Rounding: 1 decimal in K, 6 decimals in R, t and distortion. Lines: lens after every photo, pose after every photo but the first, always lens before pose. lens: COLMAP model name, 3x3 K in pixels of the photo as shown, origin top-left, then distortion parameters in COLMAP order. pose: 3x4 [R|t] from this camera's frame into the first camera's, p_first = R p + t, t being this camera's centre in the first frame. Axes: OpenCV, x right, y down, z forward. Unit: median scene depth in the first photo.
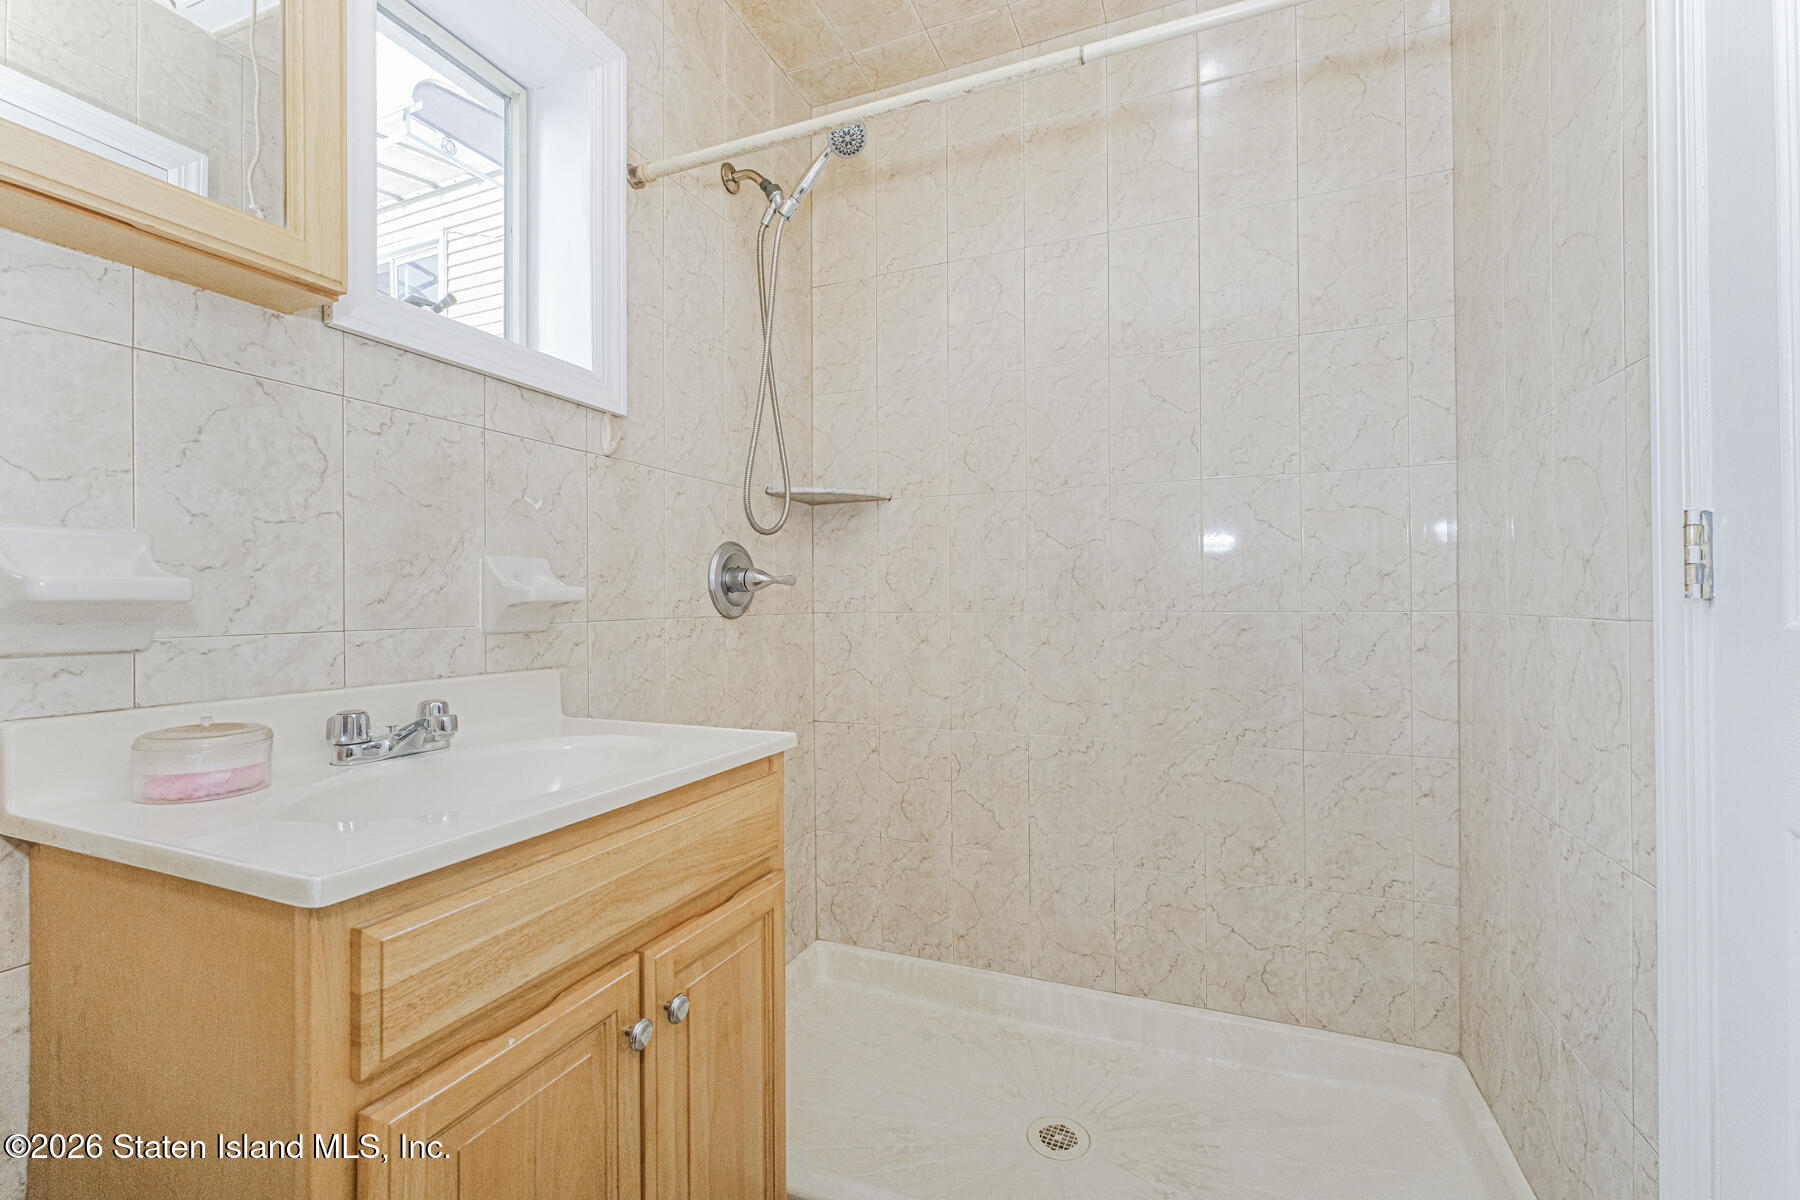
lens RADIAL K [[749.0, 0, 907.1], [0, 749.0, 596.8], [0, 0, 1]] dist [-0.010107, 0.000546]
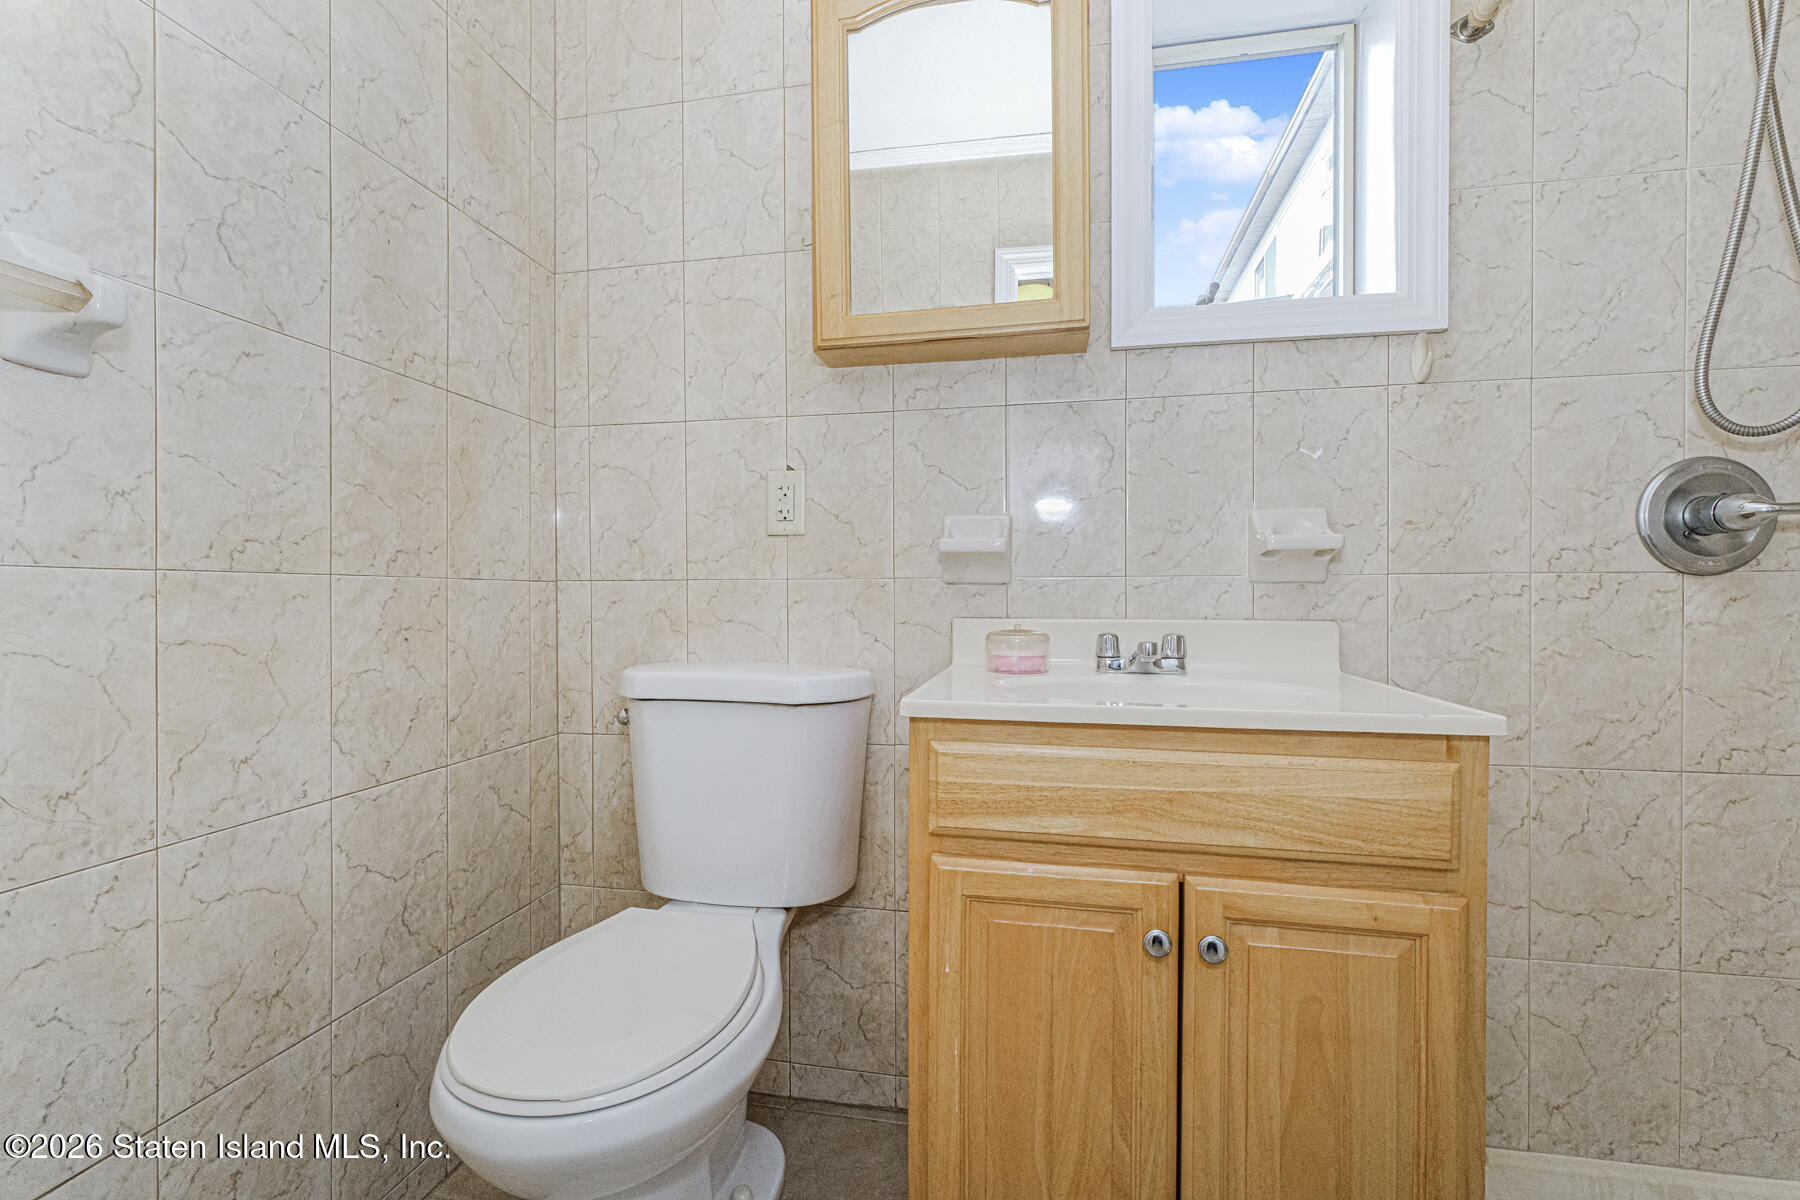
lens RADIAL K [[749.0, 0, 906.9], [0, 749.0, 600.7], [0, 0, 1]] dist [-0.010107, 0.000546]
pose [[0.192379, 0.013709, -0.981225, 0.414554], [0.006360, 0.999864, 0.015216, 0.057834], [0.981300, -0.009168, 0.192265, 0.310899]]
